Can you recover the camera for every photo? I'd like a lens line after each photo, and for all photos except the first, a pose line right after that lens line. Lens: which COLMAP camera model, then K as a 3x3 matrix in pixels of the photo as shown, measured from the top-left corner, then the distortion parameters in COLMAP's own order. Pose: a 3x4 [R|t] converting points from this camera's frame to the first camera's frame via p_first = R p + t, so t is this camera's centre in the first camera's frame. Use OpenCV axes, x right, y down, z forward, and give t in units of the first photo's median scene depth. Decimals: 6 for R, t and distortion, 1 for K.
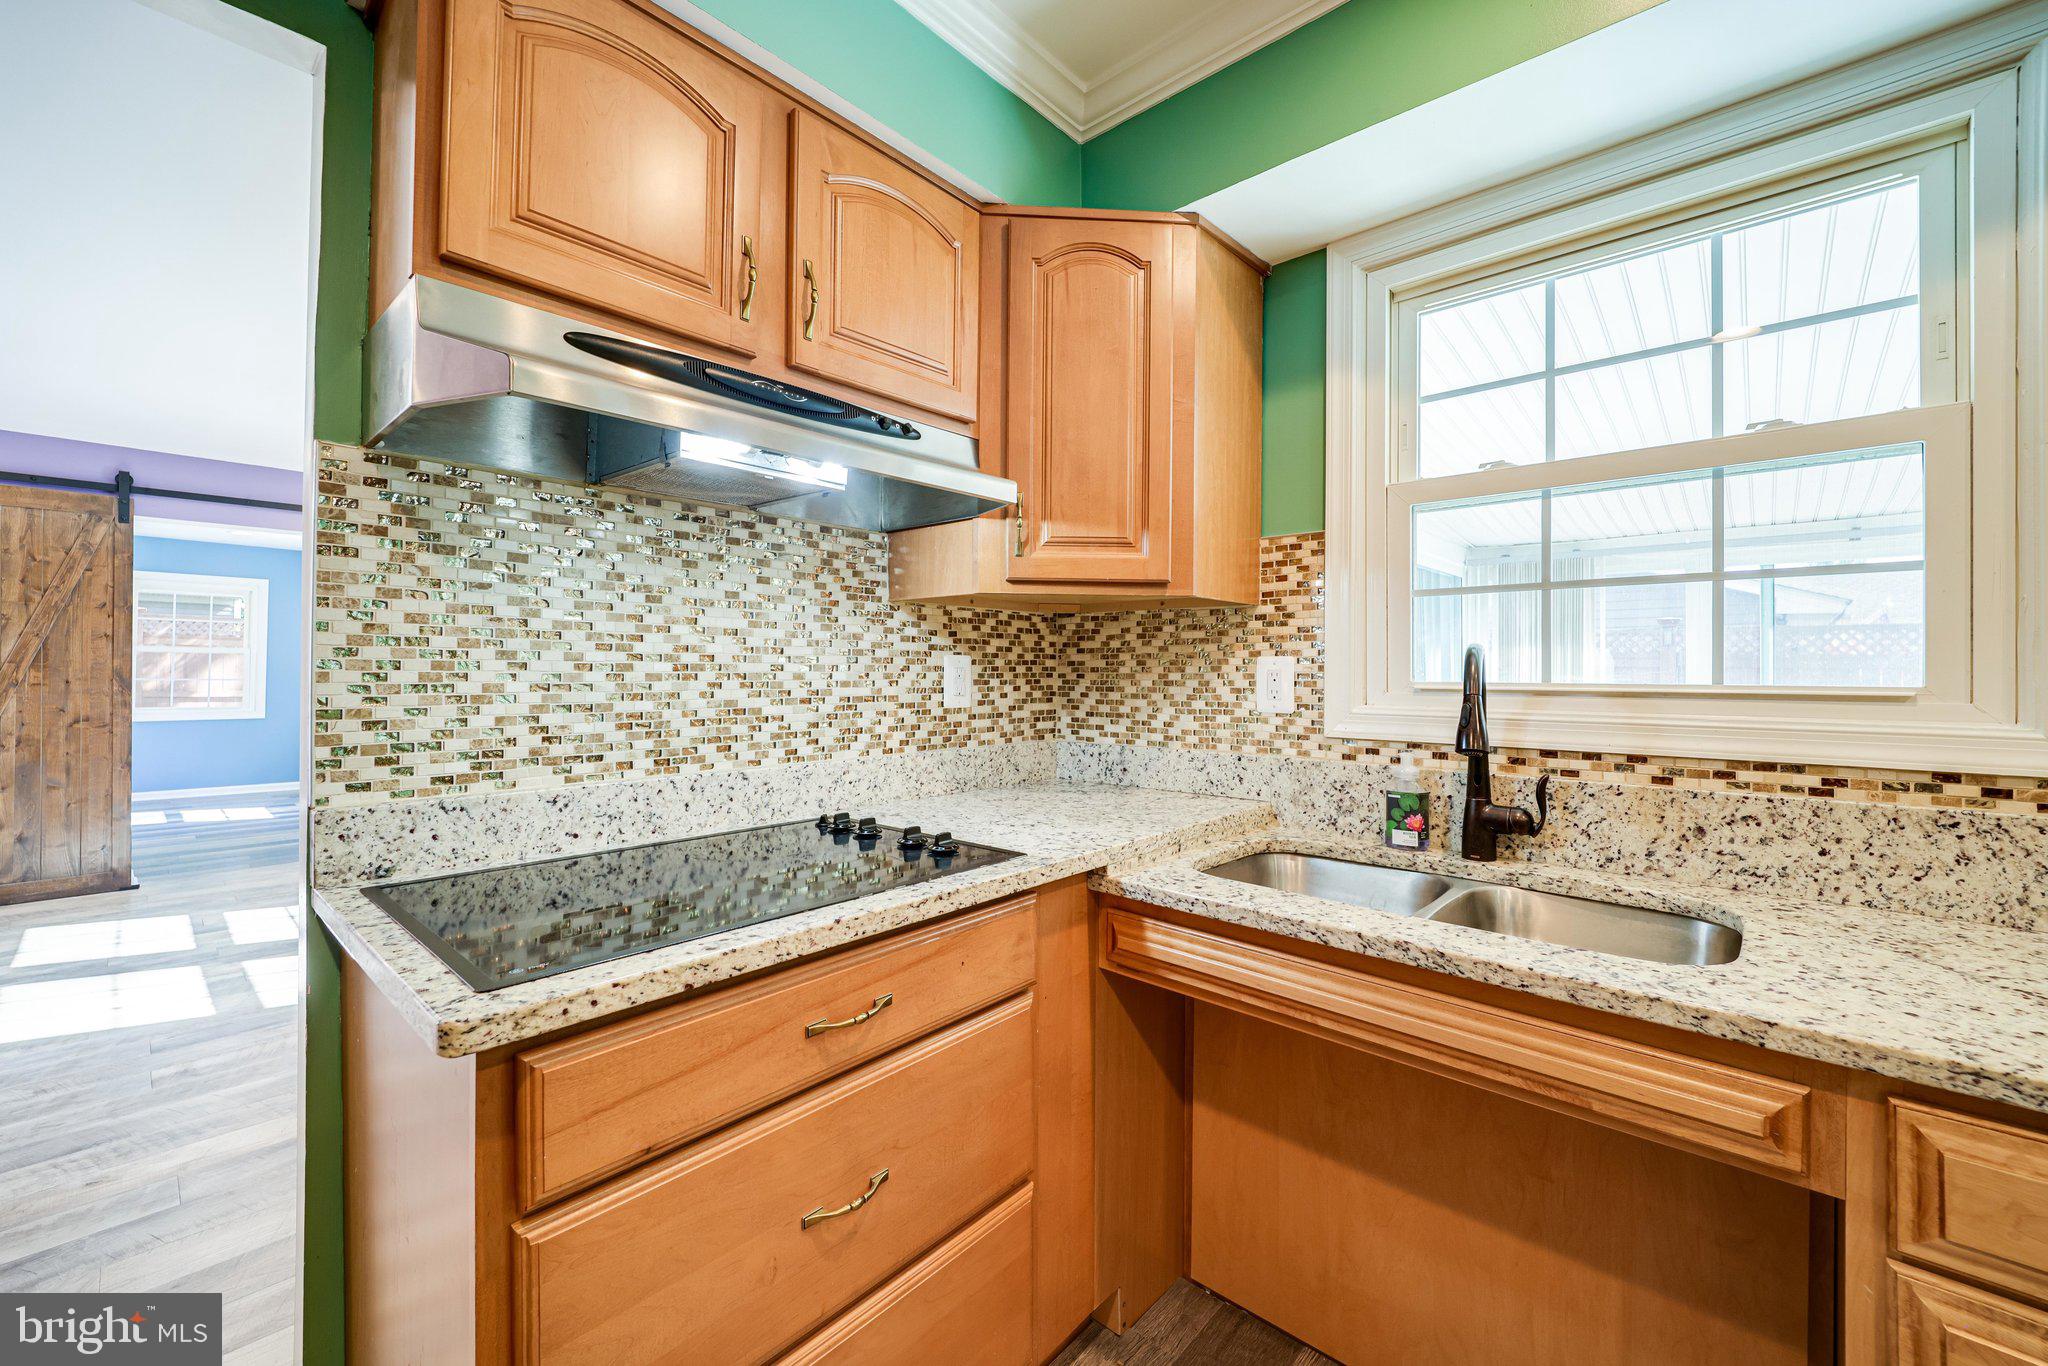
lens RADIAL K [[813.3, 0, 1028.4], [0, 813.3, 668.3], [0, 0, 1]] dist [-0.001221, 0.000002]
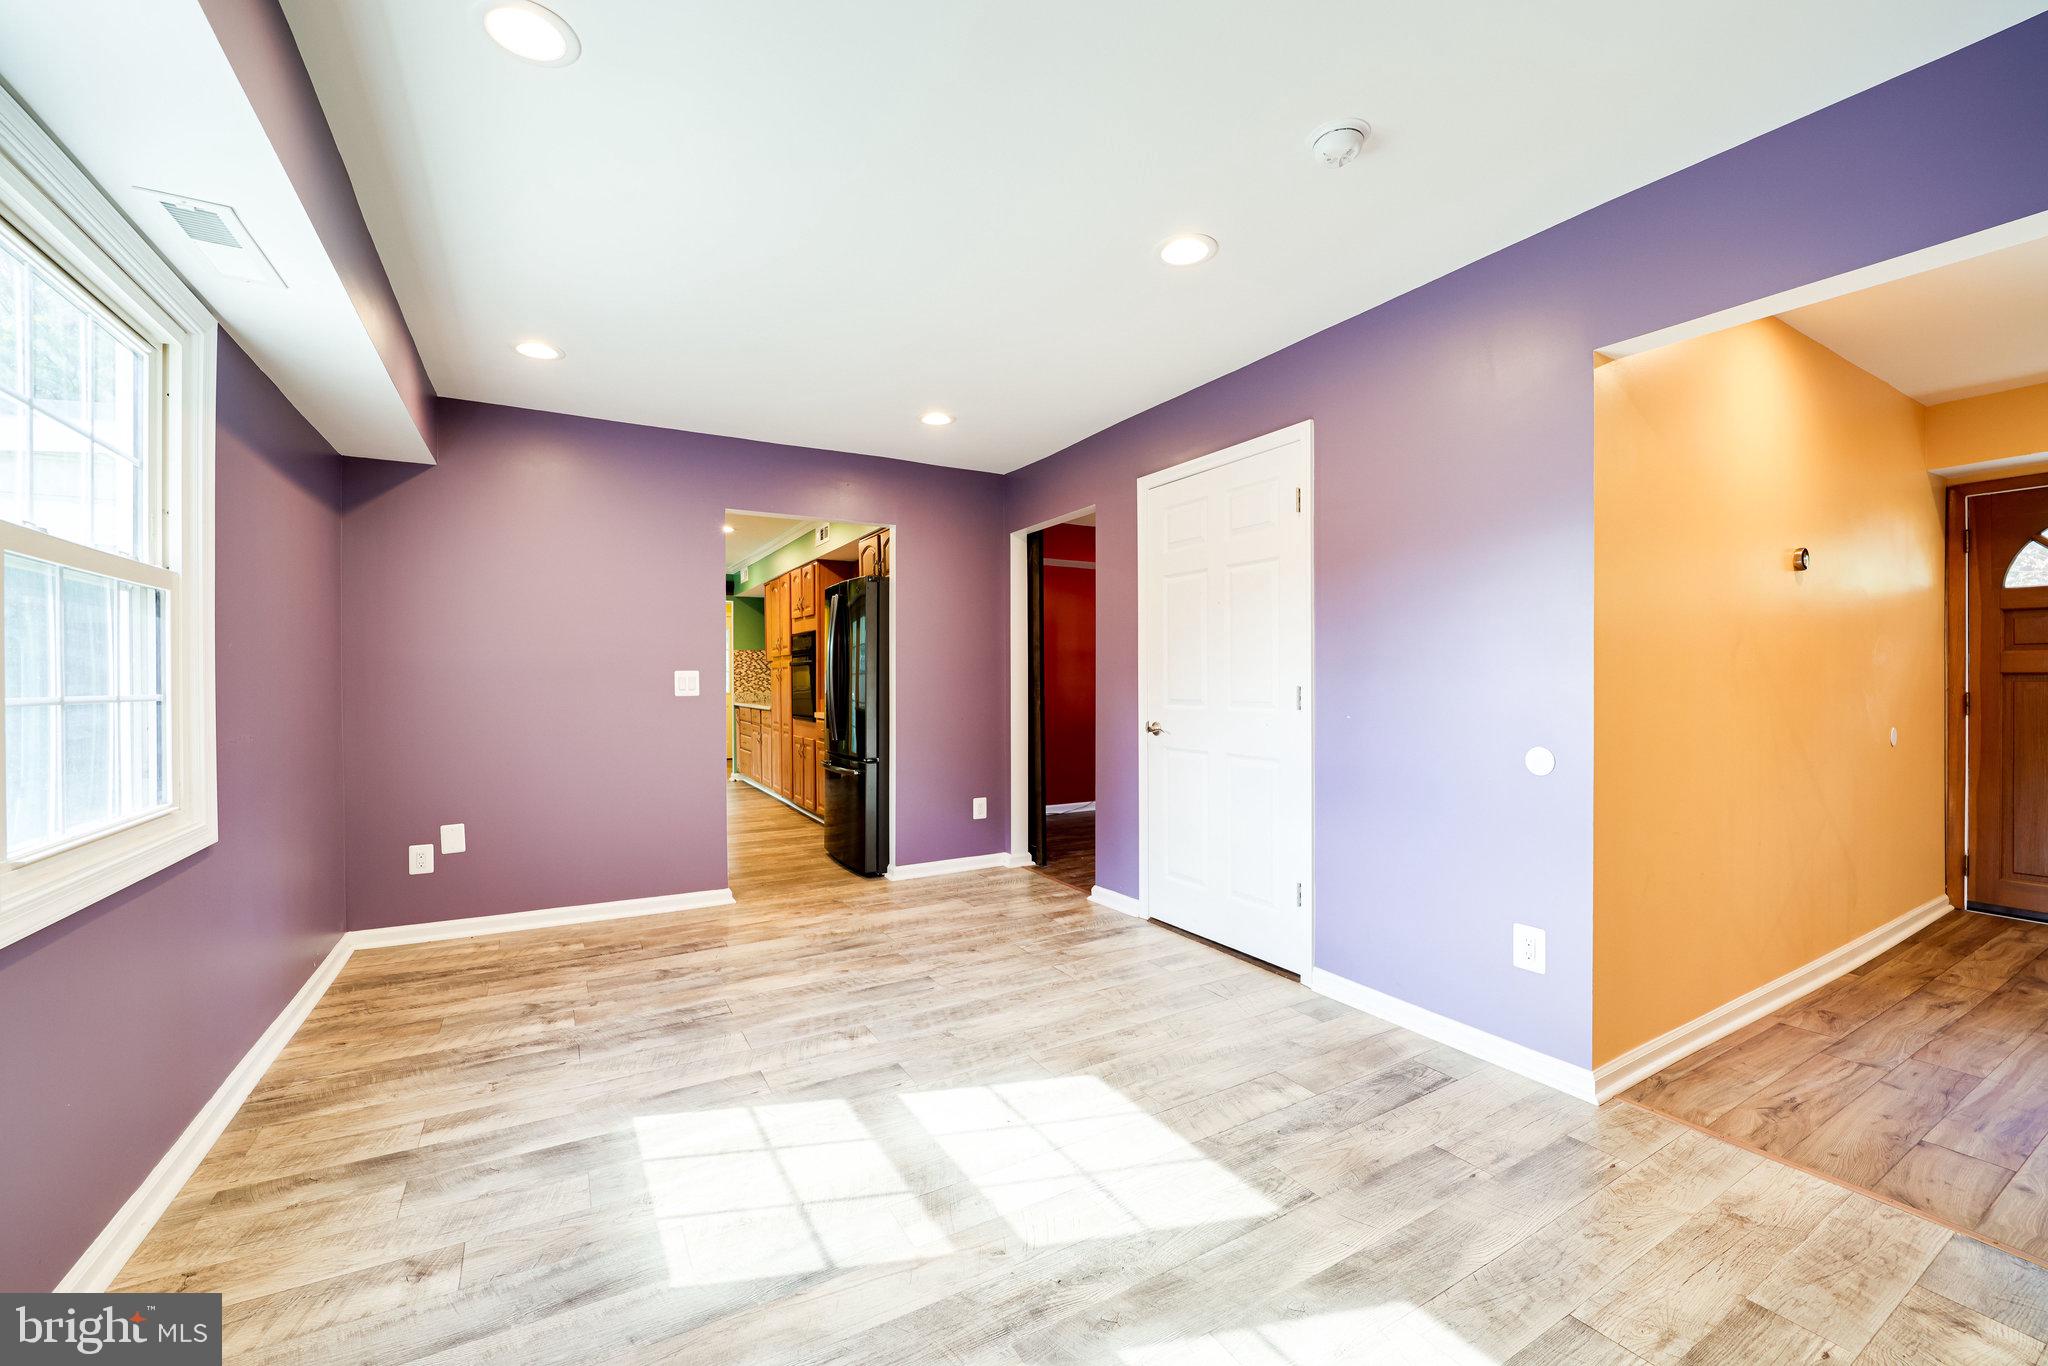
lens RADIAL K [[816.9, 0, 1022.3], [0, 816.9, 677.9], [0, 0, 1]] dist [0.002716, -0.006418]
pose [[-0.950703, -0.001030, 0.310103, -2.309394], [-0.003903, 0.999955, -0.008644, 0.035075], [-0.310080, -0.009429, -0.950664, 2.857639]]
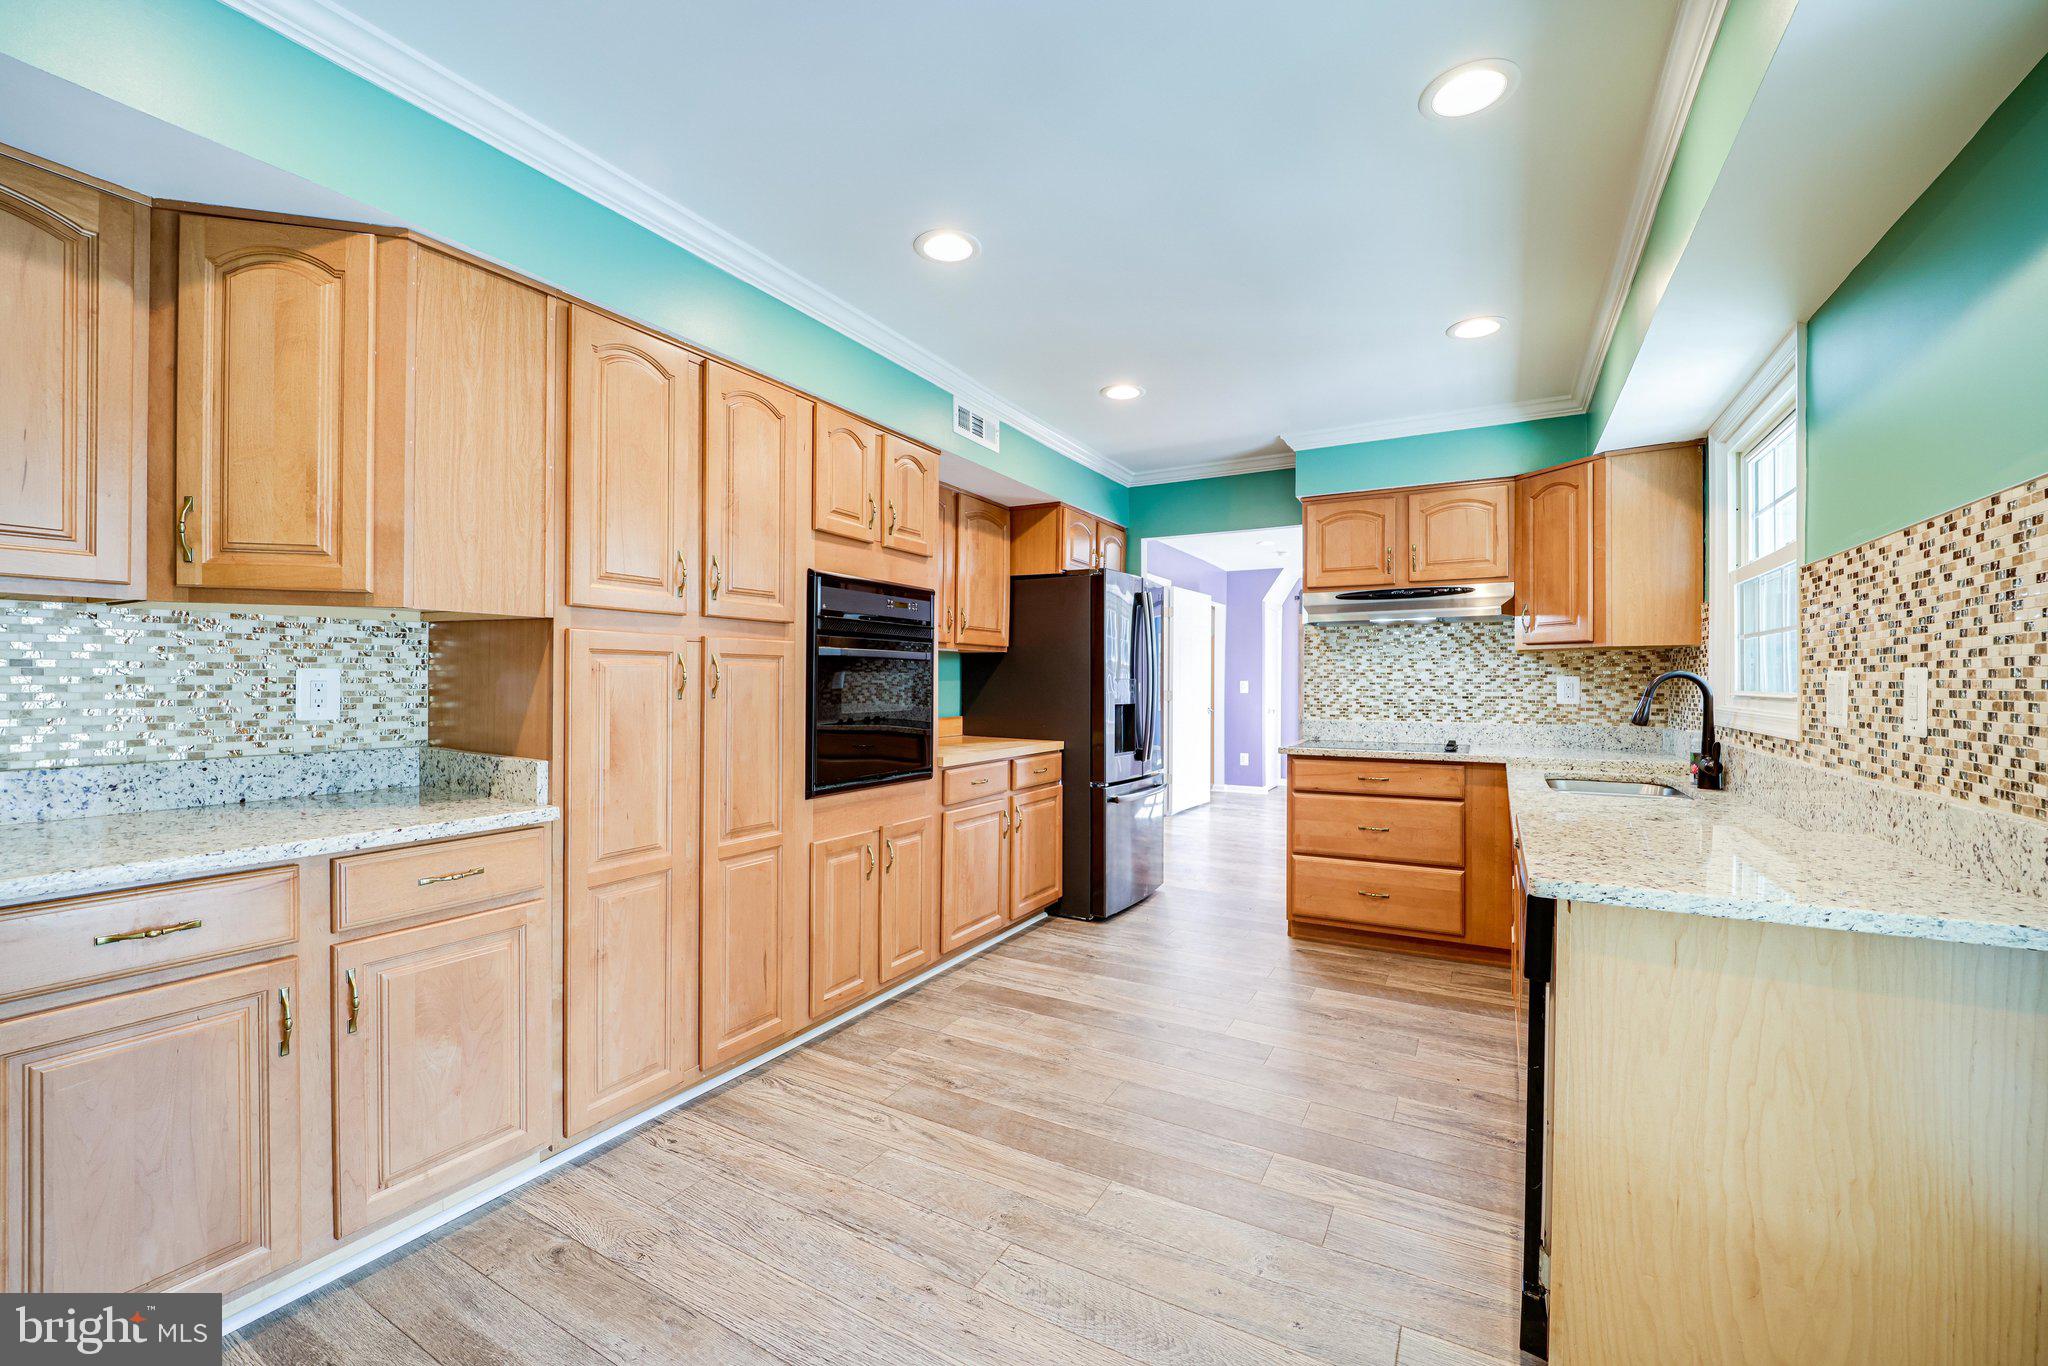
lens RADIAL K [[820.8, 0, 1028.8], [0, 820.8, 683.6], [0, 0, 1]] dist [-0.000520, -0.006198]
pose [[0.215708, -0.001919, -0.976456, 1.797863], [0.004775, 0.999988, -0.000910, -0.003902], [0.976446, -0.004466, 0.215714, -0.771079]]
